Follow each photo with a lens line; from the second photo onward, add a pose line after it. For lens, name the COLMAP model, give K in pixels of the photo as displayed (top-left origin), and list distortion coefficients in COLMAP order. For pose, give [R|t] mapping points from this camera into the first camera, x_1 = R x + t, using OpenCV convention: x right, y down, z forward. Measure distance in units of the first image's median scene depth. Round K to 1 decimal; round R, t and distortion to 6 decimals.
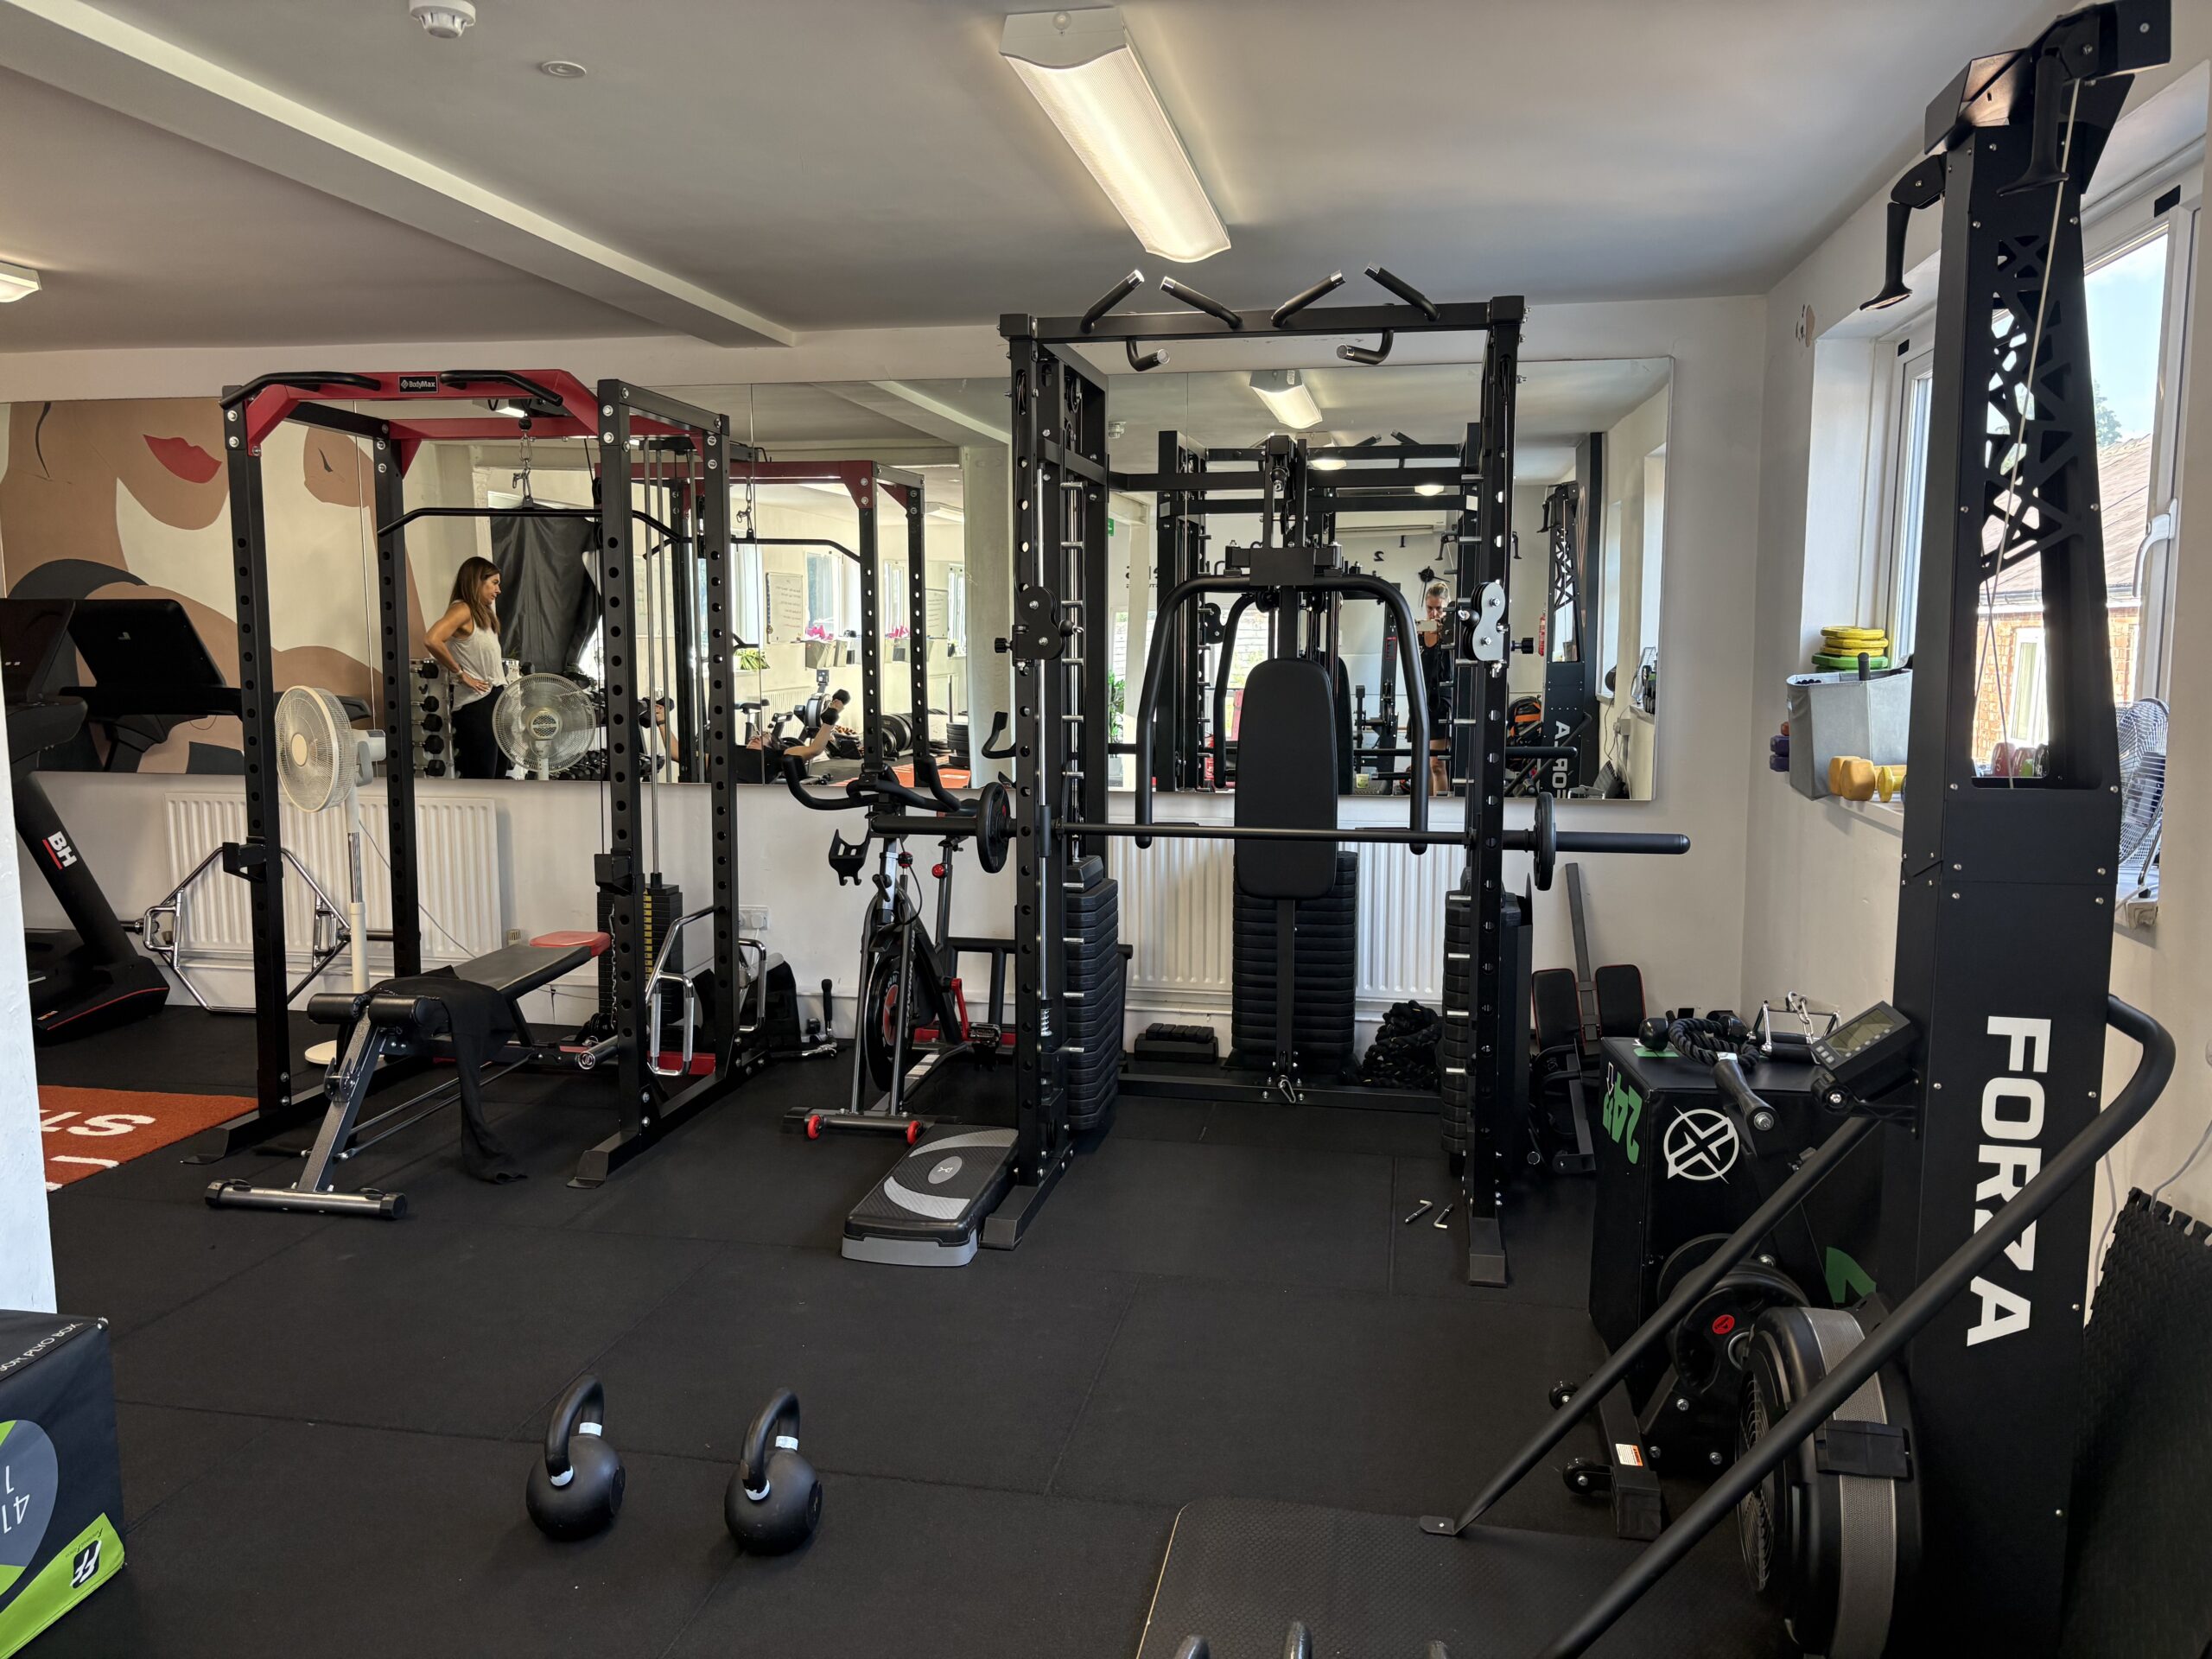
lens RADIAL K [[1689.0, 0, 1106.0], [0, 1689.0, 829.5], [0, 0, 1]] dist [0.050516, -0.067560]
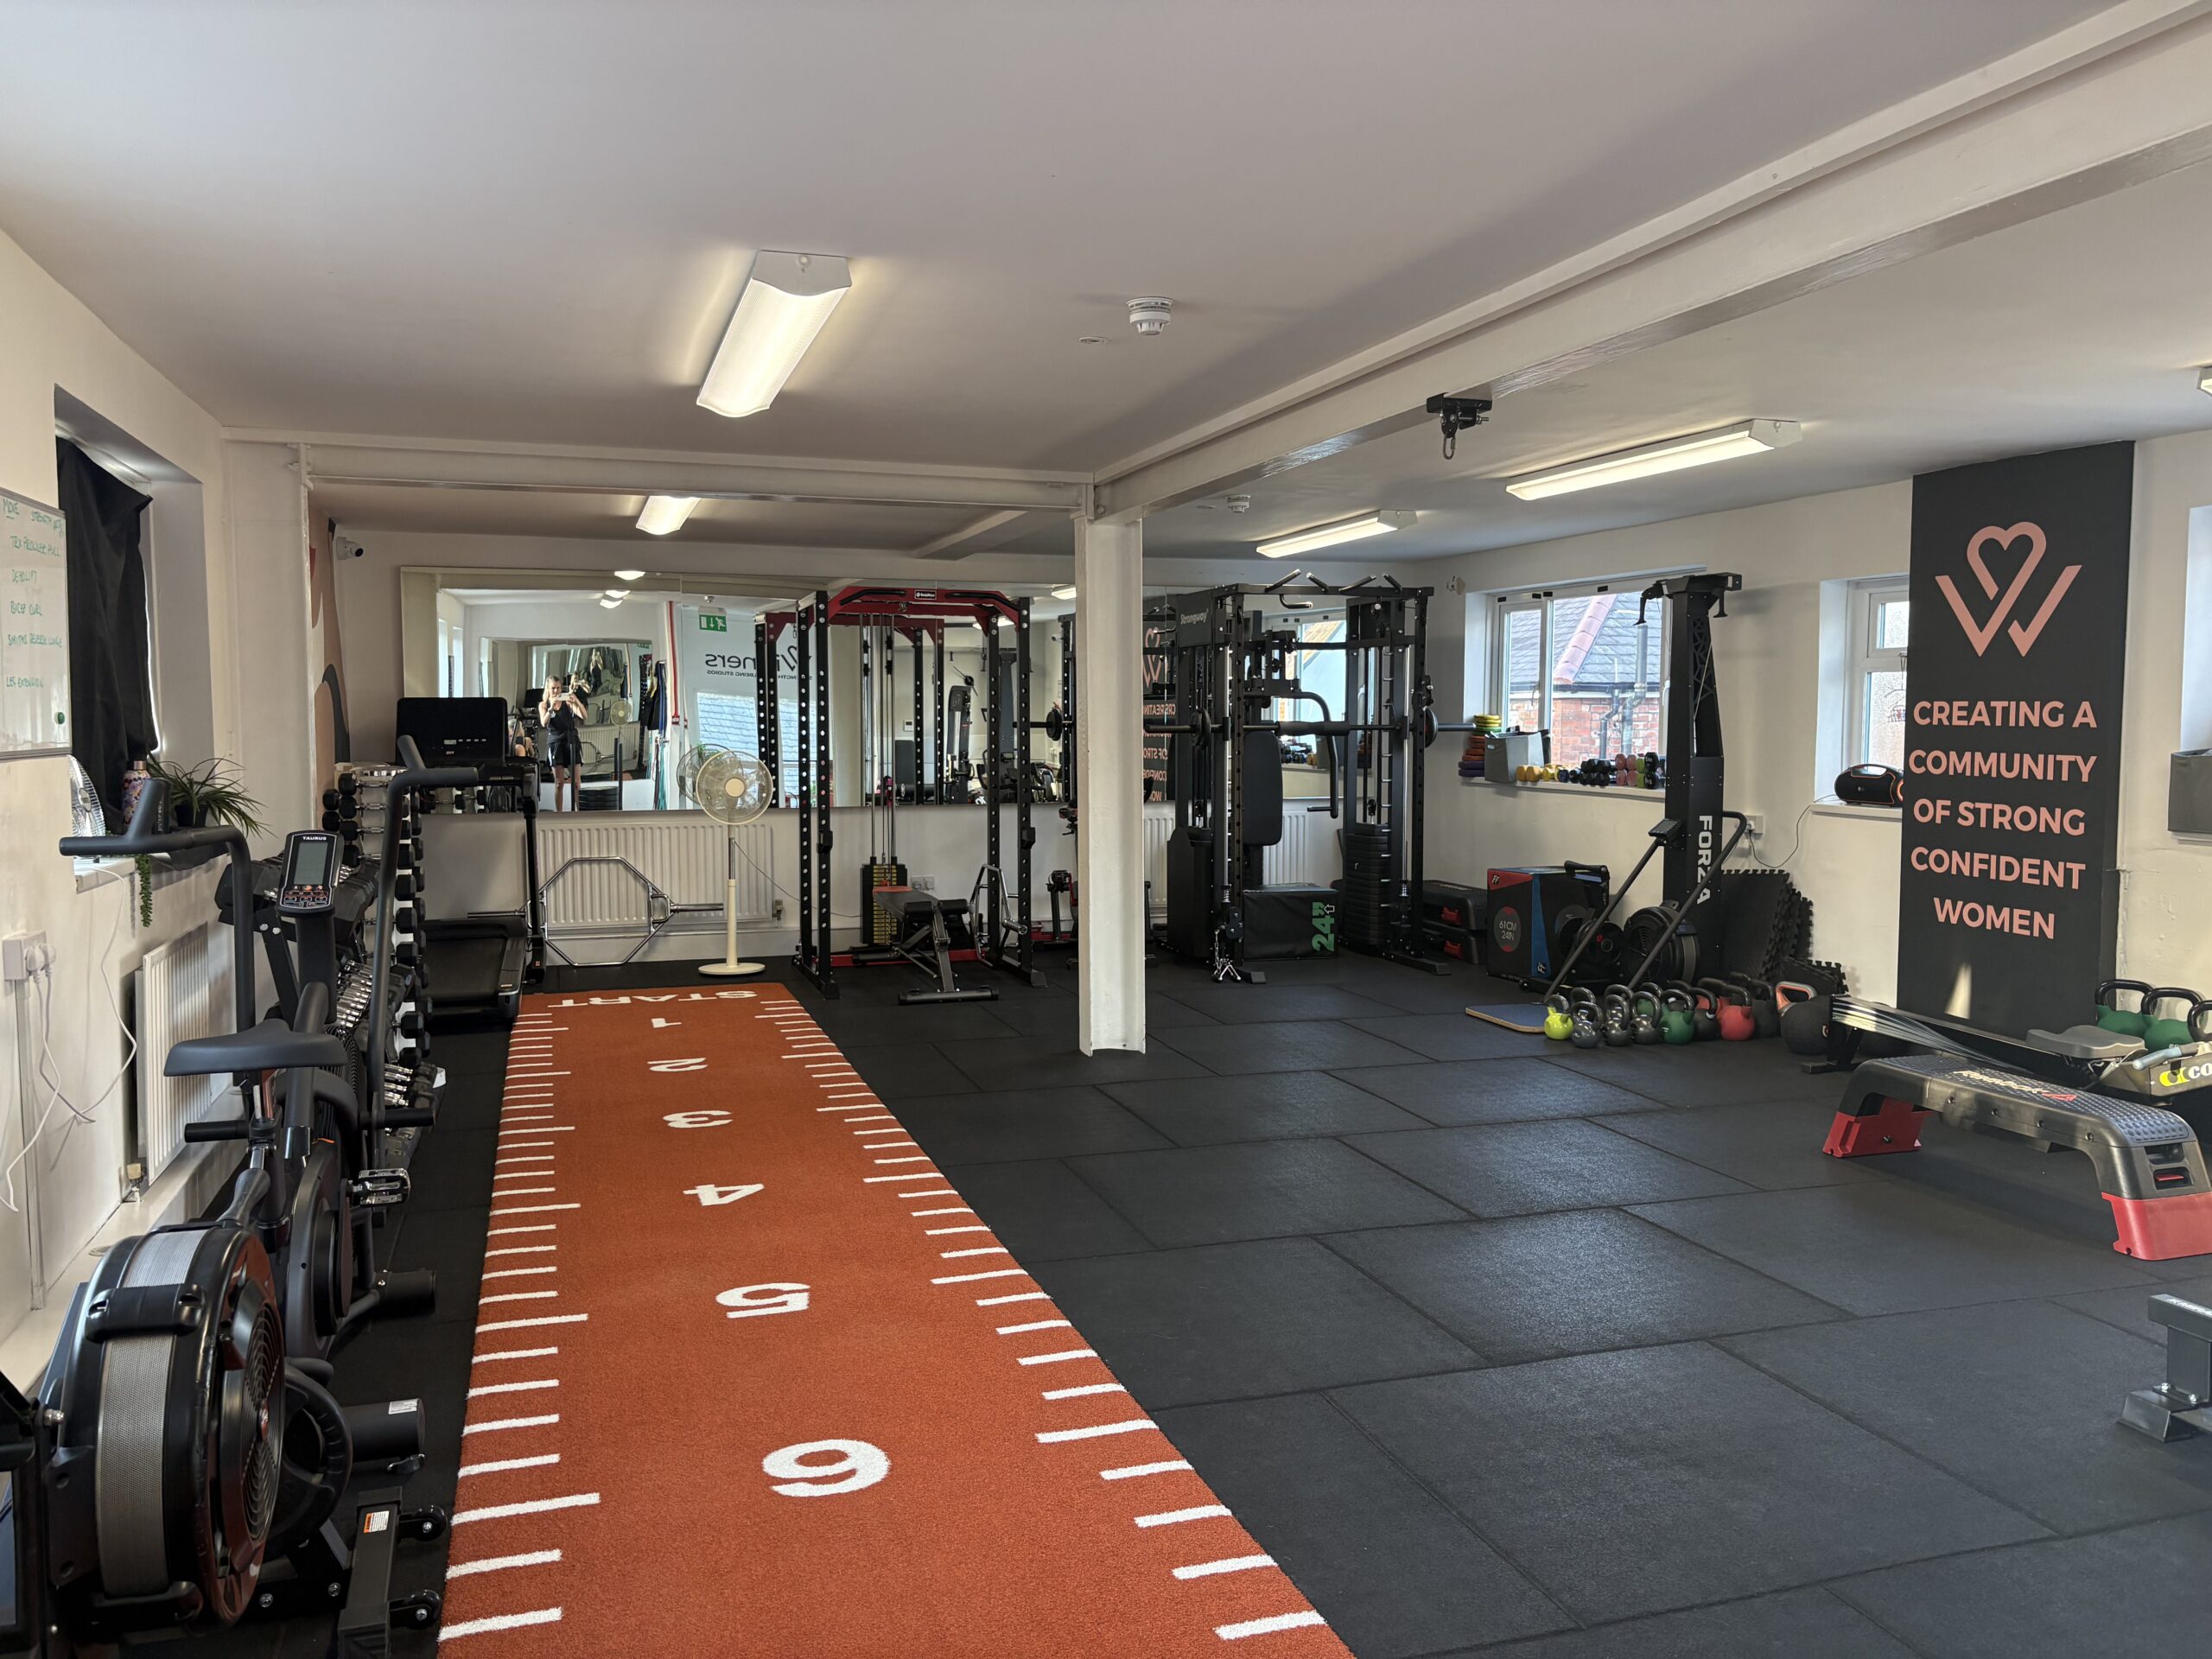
lens RADIAL K [[1689.0, 0, 1106.0], [0, 1689.0, 829.5], [0, 0, 1]] dist [0.050516, -0.067560]
pose [[0.876581, -0.035436, 0.479948, -1.389711], [0.057727, 0.997827, -0.031761, 0.101554], [-0.477779, 0.055548, 0.876722, -0.960621]]
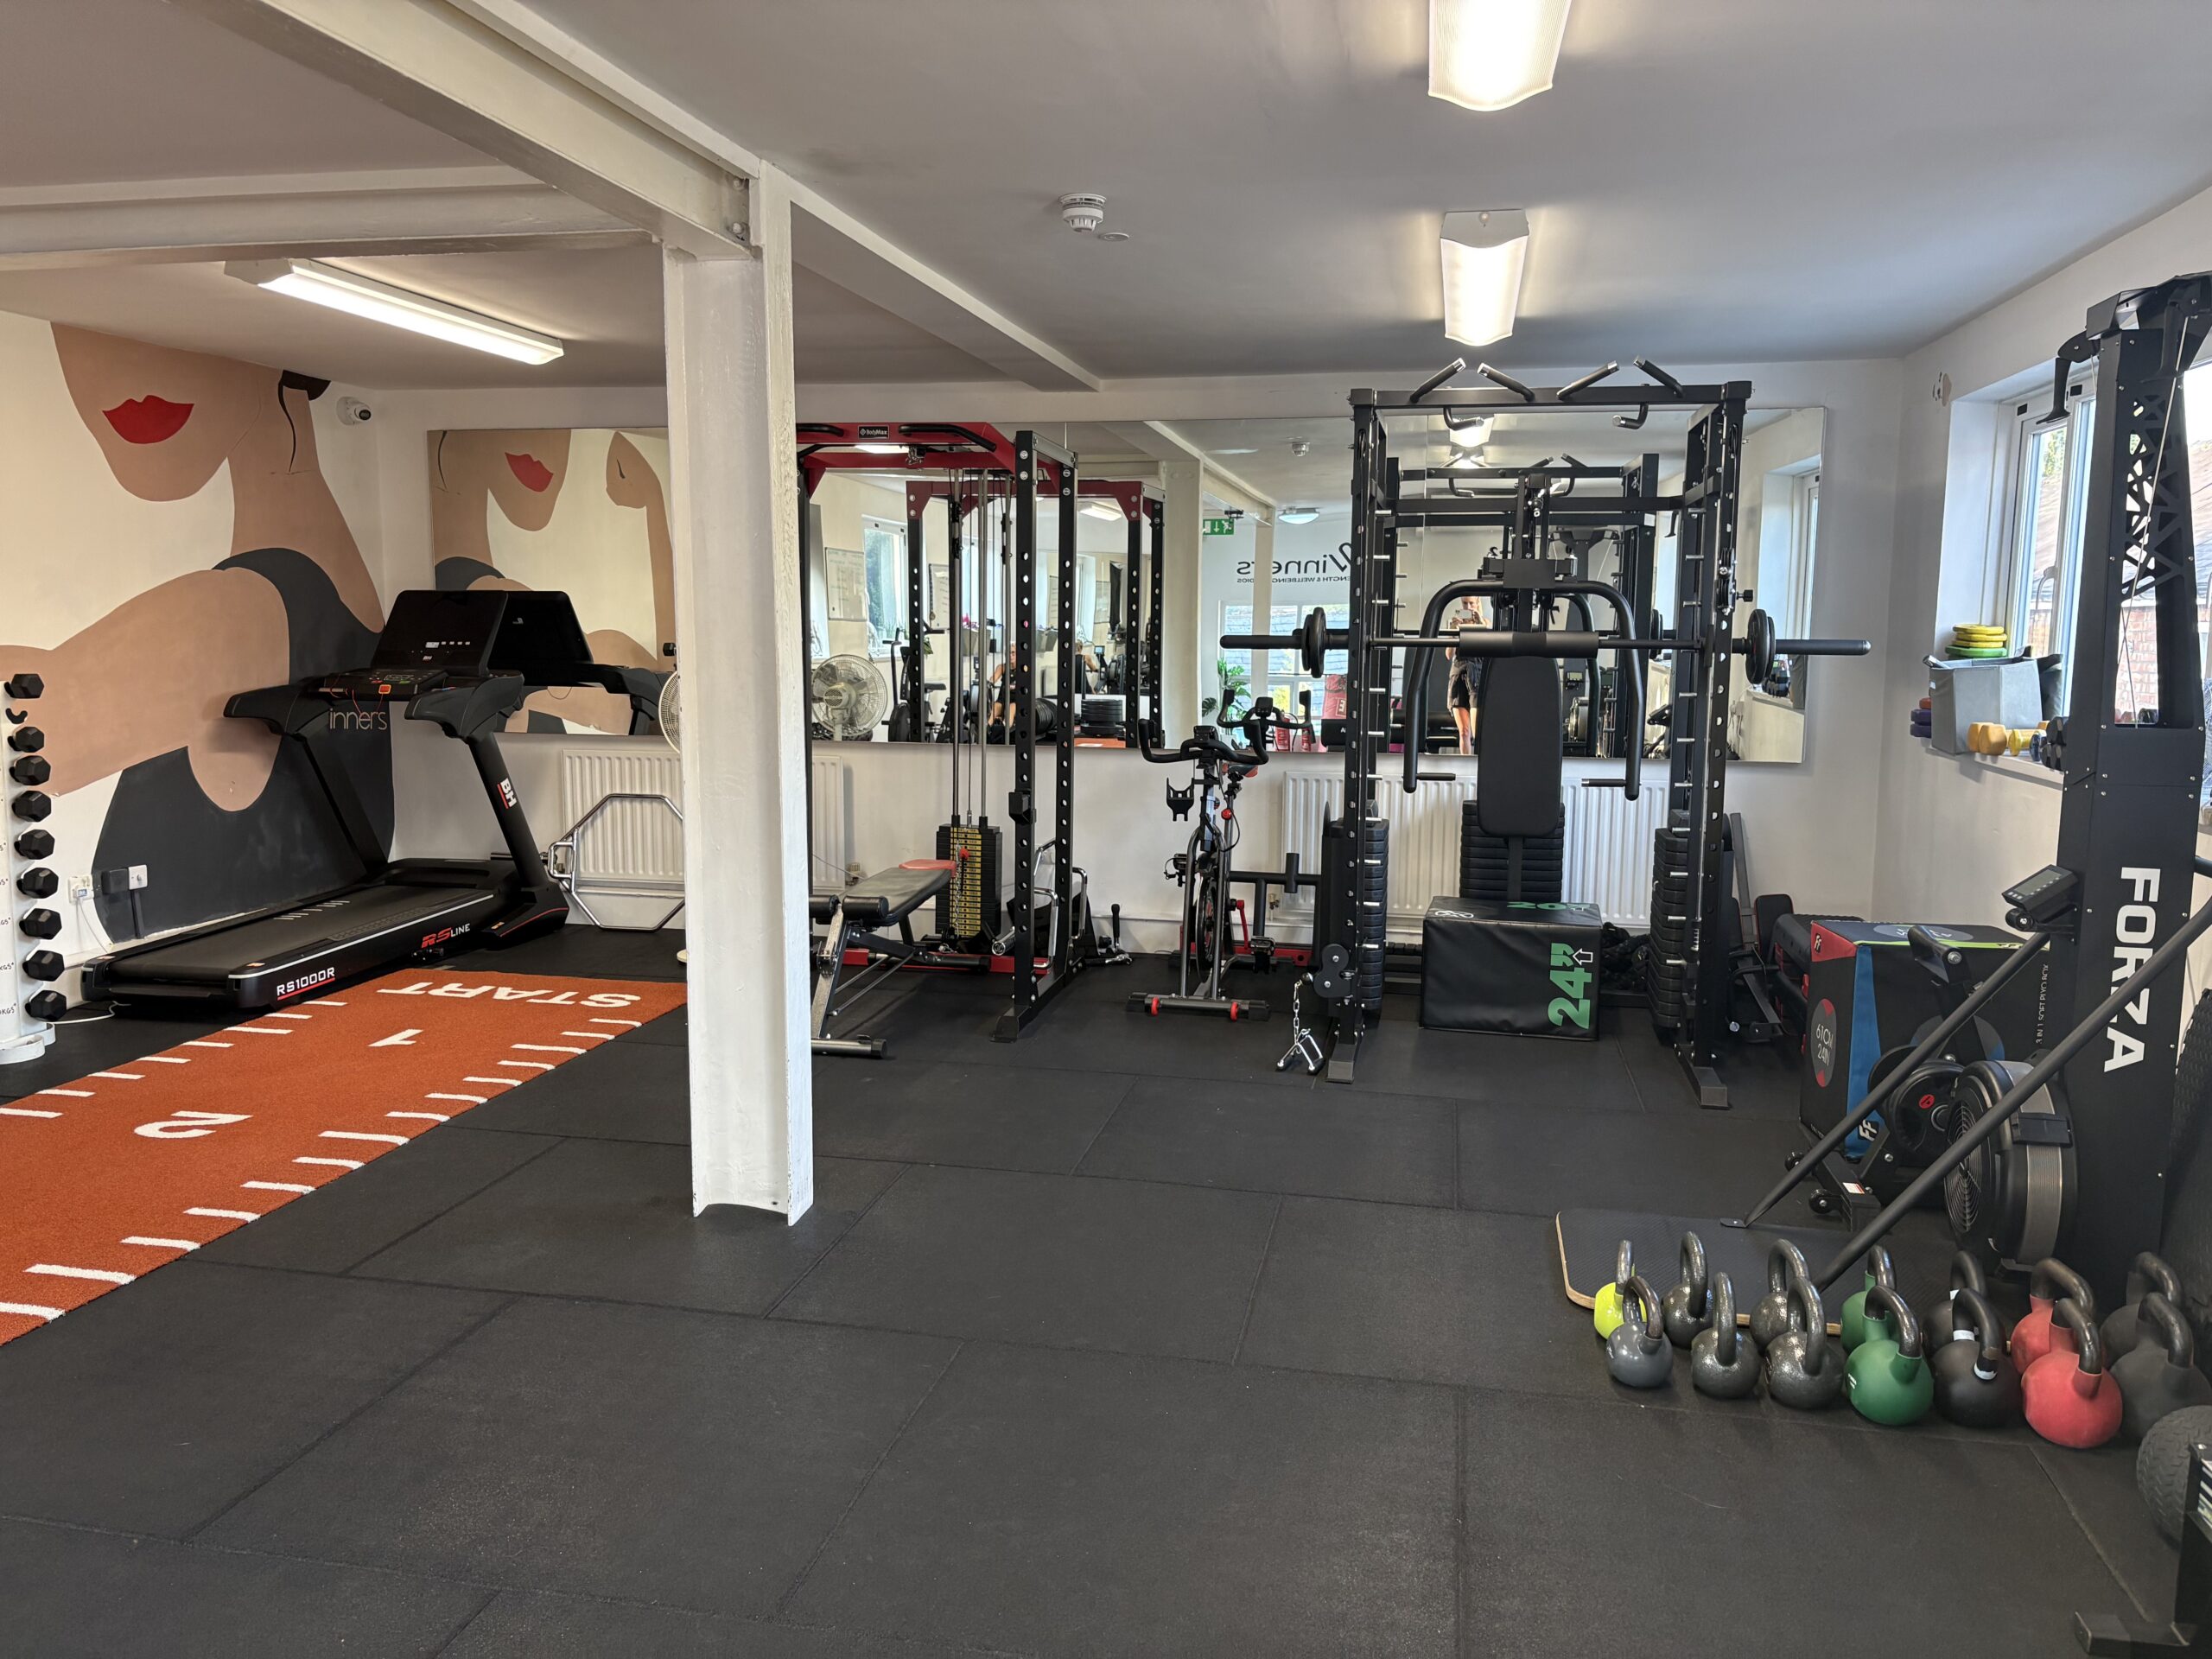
lens RADIAL K [[1695.1, 0, 1095.5], [0, 1695.1, 828.0], [0, 0, 1]] dist [0.053015, -0.076717]
pose [[0.999759, 0.009539, -0.019784, -0.240242], [-0.009408, 0.999933, 0.006716, 0.038264], [0.019846, -0.006528, 0.999782, -0.365412]]
